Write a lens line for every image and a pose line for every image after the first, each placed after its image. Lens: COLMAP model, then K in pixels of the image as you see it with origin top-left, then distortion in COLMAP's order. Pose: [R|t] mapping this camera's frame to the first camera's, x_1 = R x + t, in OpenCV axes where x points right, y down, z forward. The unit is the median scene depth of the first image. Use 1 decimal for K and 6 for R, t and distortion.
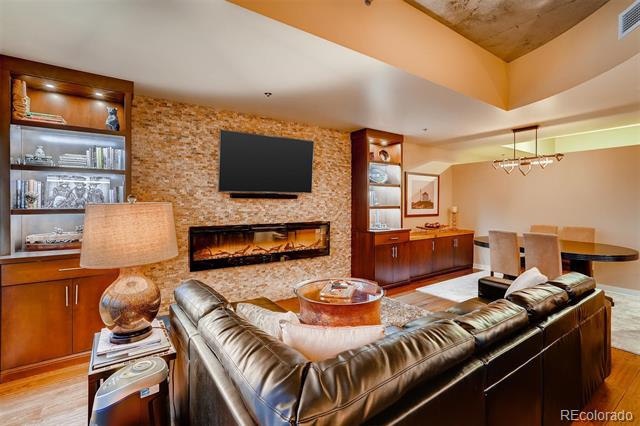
lens RADIAL K [[298.7, 0, 319.4], [0, 298.7, 205.1], [0, 0, 1]] dist [-0.017308, 0.009055]
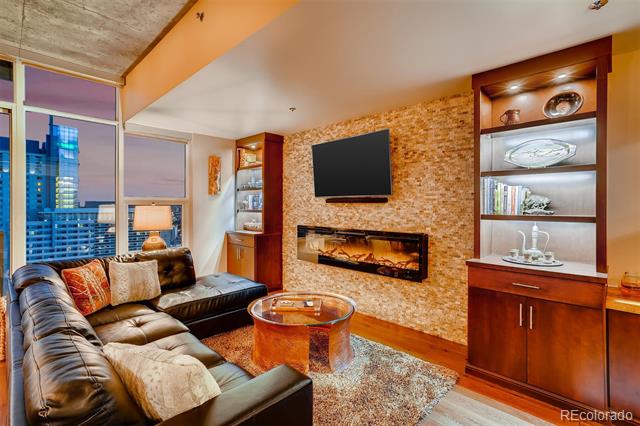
lens RADIAL K [[298.7, 0, 331.5], [0, 298.7, 203.9], [0, 0, 1]] dist [-0.017308, 0.009055]
pose [[0.231093, 0.000022, -0.972932, 0.662015], [-0.003699, 0.999993, -0.000856, -0.015861], [0.972925, 0.003797, 0.231092, 0.632152]]
